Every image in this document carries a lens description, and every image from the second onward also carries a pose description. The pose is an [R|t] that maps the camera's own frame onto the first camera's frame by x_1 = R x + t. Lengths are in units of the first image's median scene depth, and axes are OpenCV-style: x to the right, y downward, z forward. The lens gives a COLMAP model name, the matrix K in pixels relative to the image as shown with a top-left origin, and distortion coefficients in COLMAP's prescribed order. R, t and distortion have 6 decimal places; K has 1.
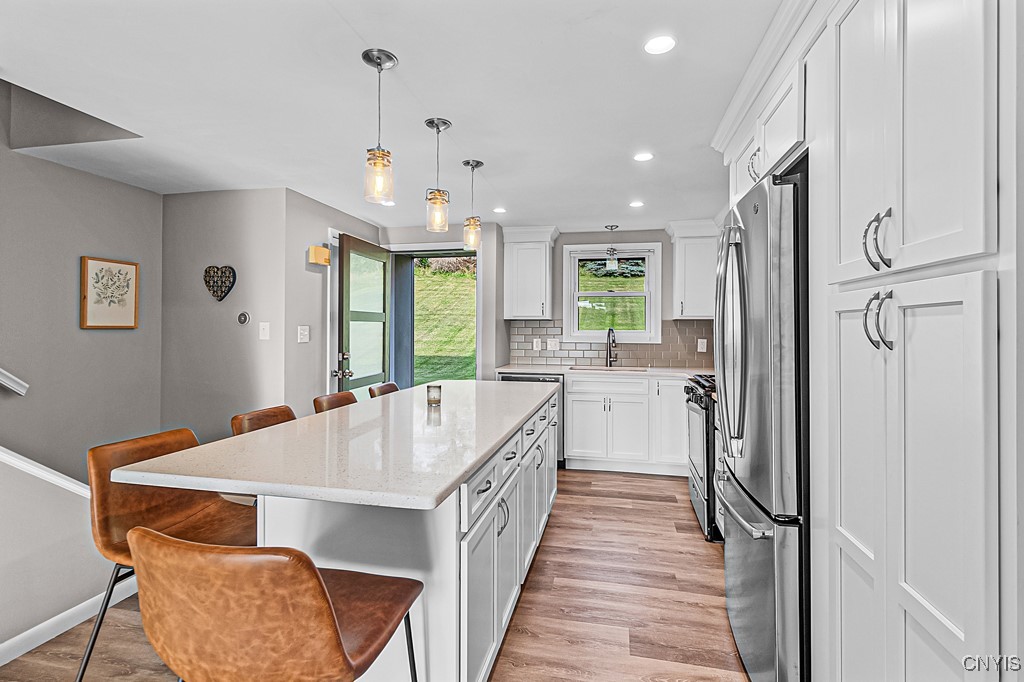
lens RADIAL K [[494.2, 0, 507.1], [0, 494.2, 326.2], [0, 0, 1]] dist [0.000696, -0.000046]
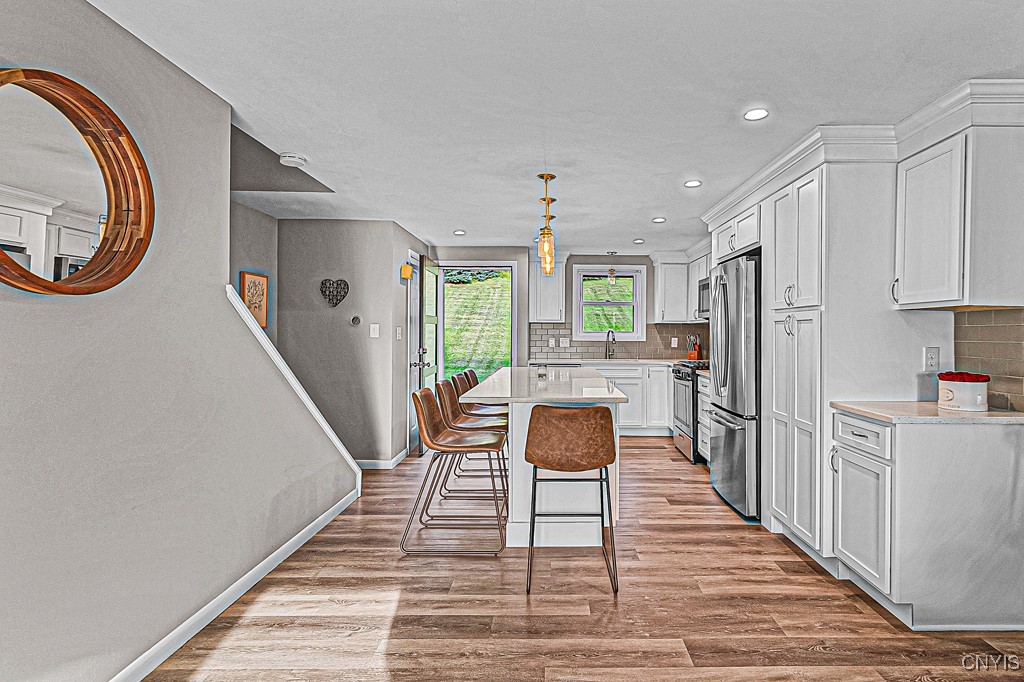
lens RADIAL K [[521.6, 0, 558.8], [0, 521.6, 333.1], [0, 0, 1]] dist [0.000749, -0.000099]
pose [[0.972949, 0.001128, 0.231018, -0.261237], [-0.002955, 0.999967, 0.007563, 0.002998], [-0.231001, -0.008041, 0.972920, -0.341676]]
